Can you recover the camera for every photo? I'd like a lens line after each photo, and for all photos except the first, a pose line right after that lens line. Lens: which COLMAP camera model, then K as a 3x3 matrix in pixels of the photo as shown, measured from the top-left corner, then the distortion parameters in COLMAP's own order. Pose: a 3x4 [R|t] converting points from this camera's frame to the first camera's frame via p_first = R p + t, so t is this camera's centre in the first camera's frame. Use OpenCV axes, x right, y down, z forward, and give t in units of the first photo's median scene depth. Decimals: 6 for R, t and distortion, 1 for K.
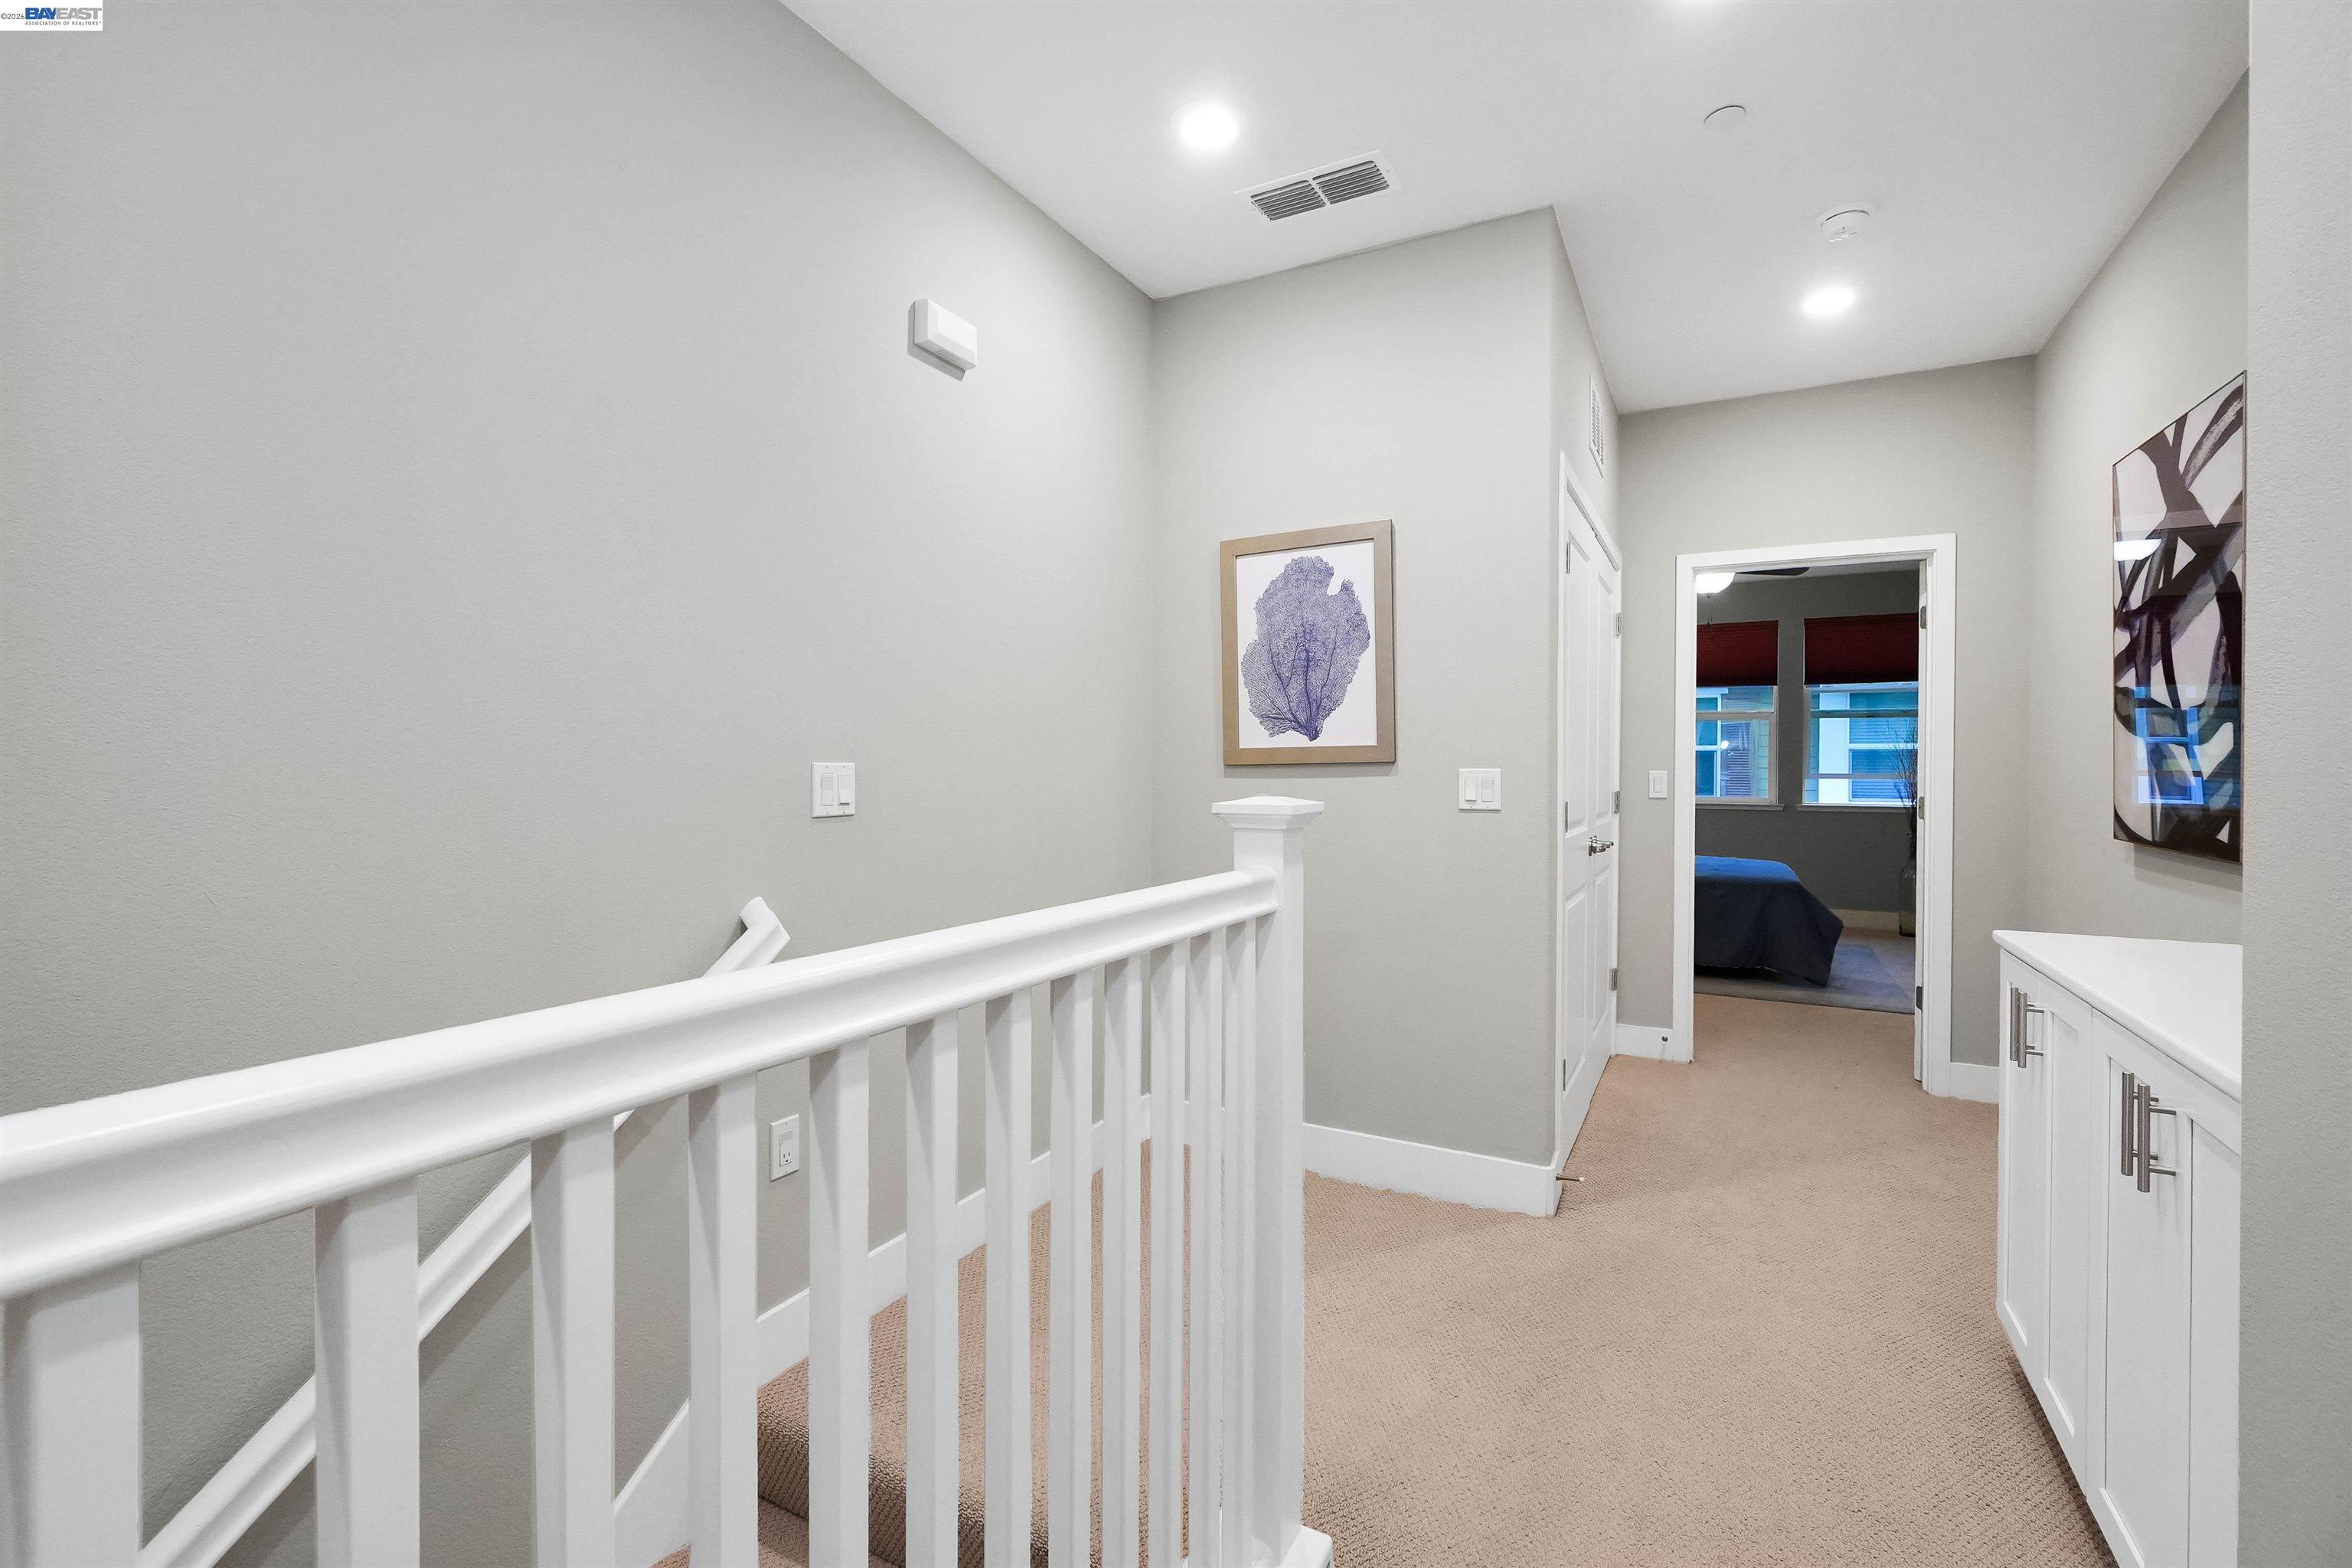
lens RADIAL K [[1014.3, 0, 1167.2], [0, 1014.3, 781.8], [0, 0, 1]] dist [0.000402, 0.001135]
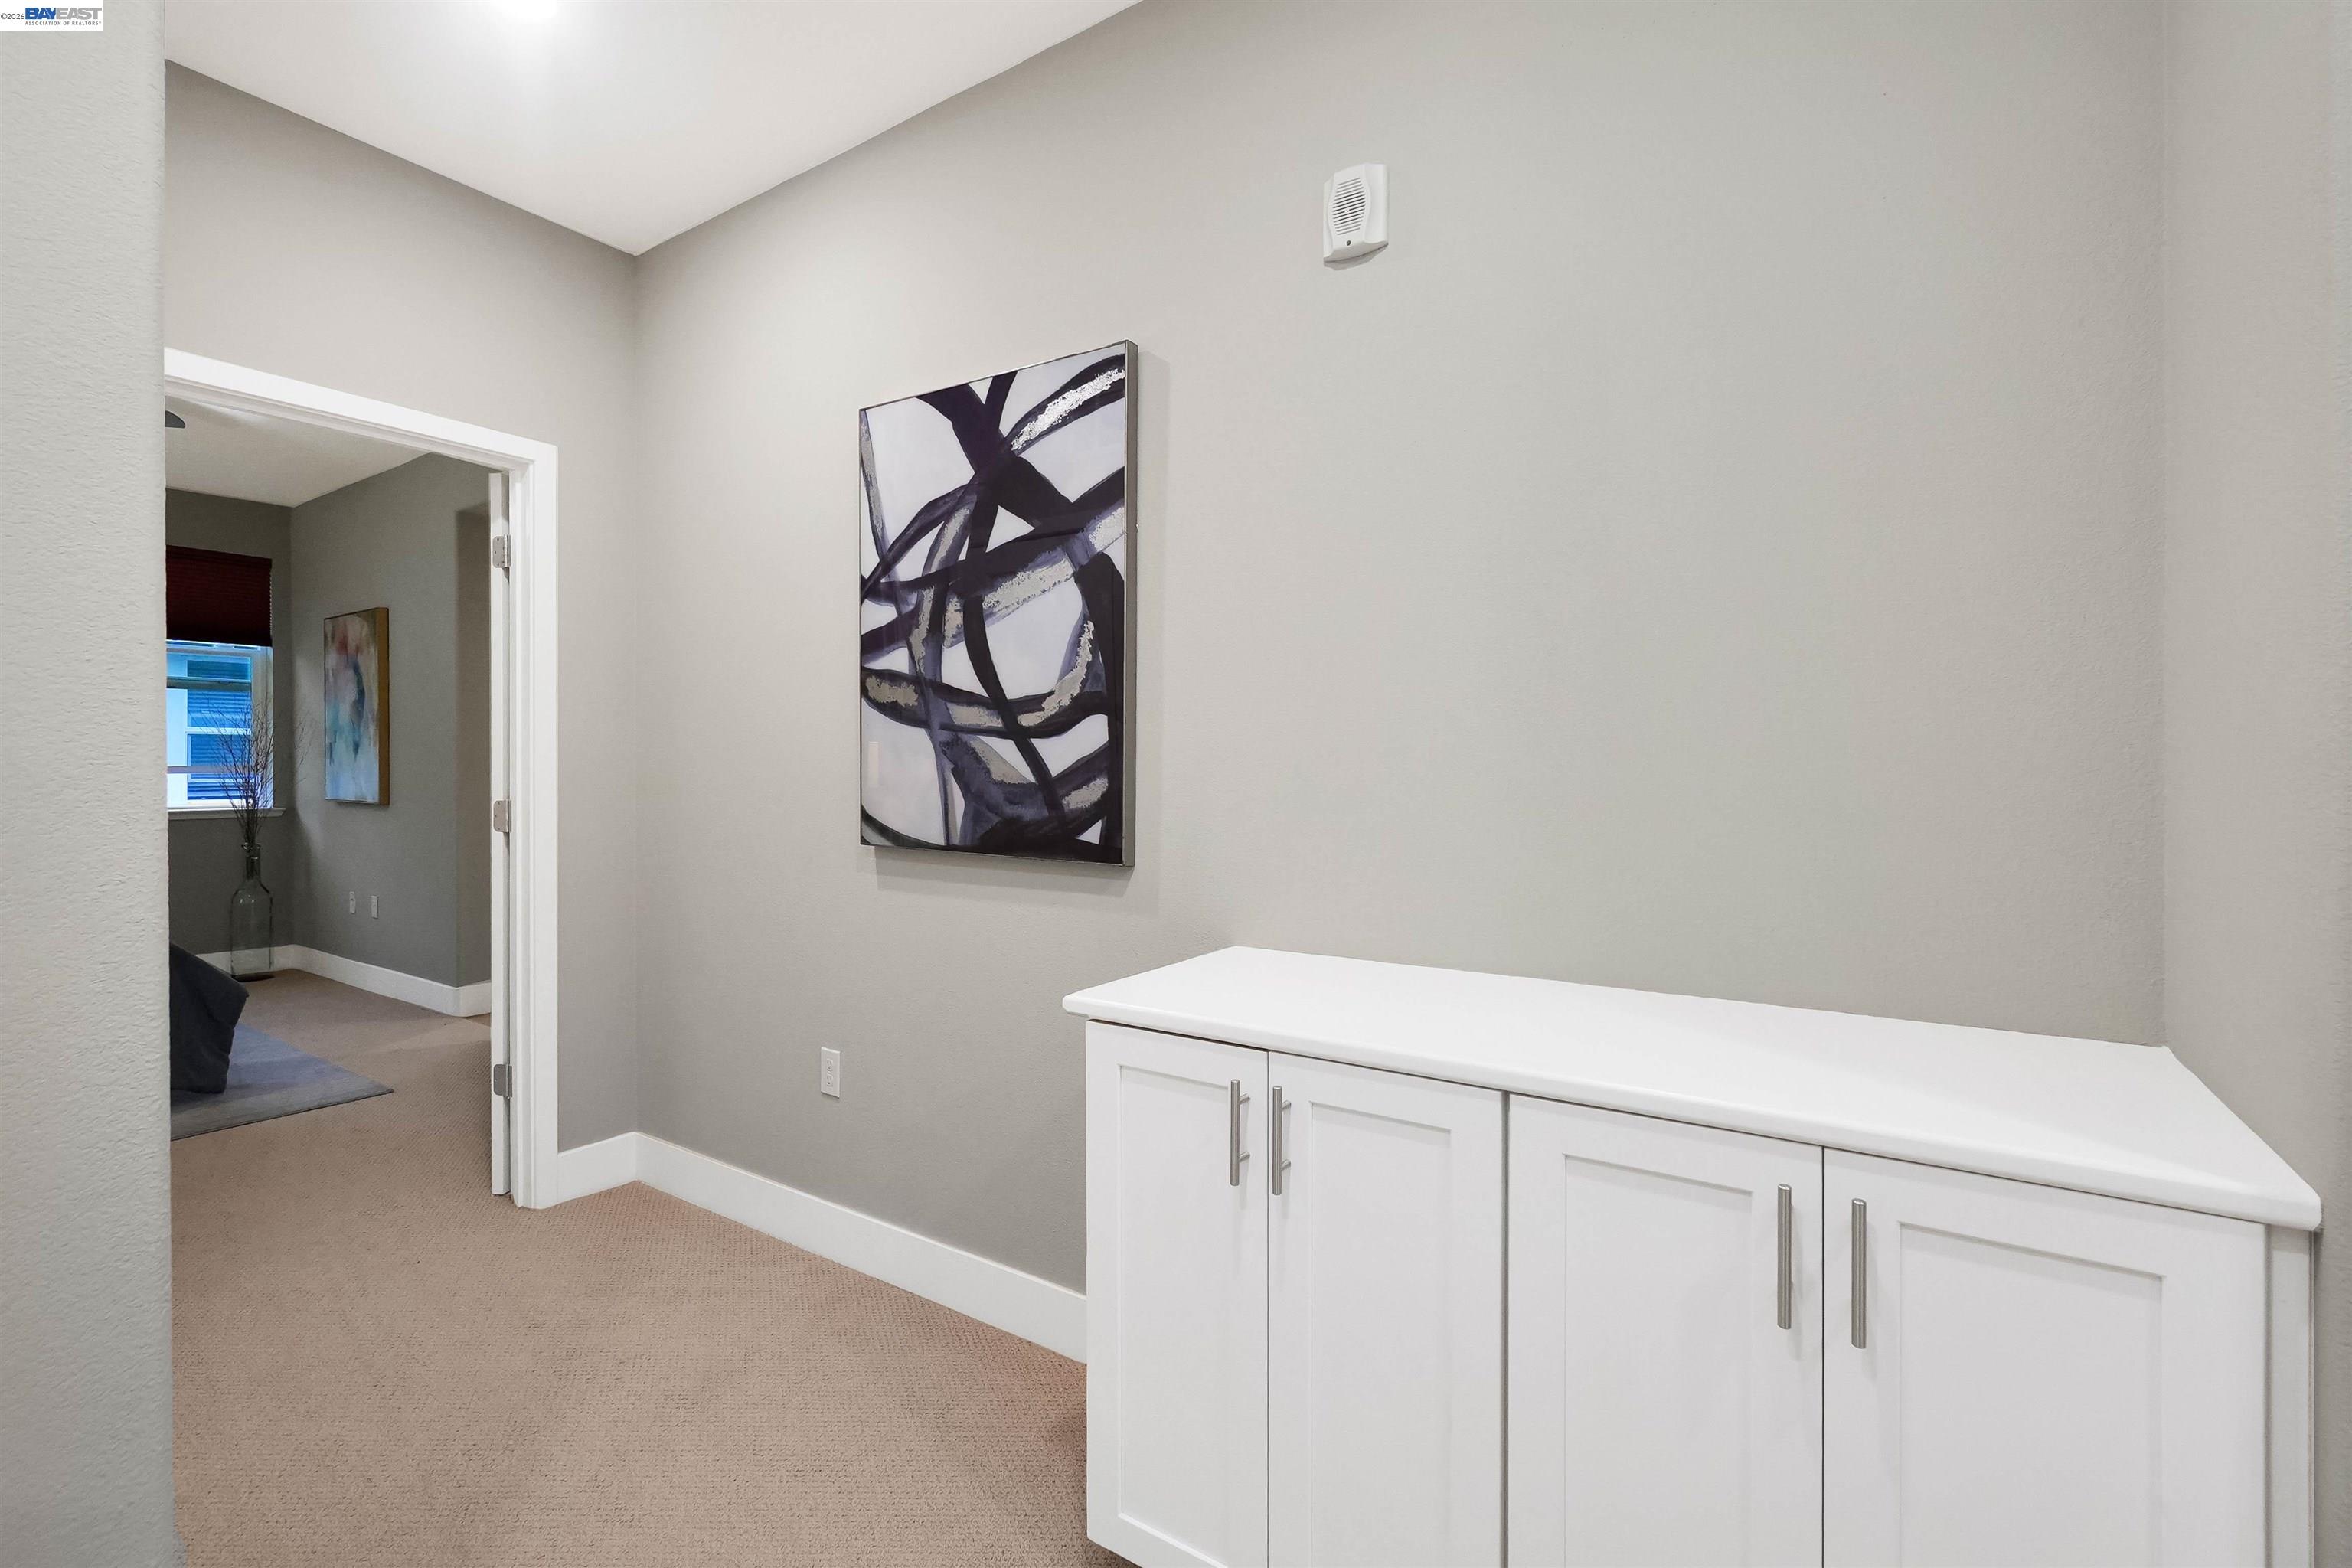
lens RADIAL K [[1014.3, 0, 1150.8], [0, 1014.3, 770.5], [0, 0, 1]] dist [0.000402, 0.001135]
pose [[0.090949, -0.005996, 0.995838, 0.104417], [0.009801, 0.999939, 0.005126, -0.009544], [-0.995807, 0.009294, 0.091002, 0.748771]]
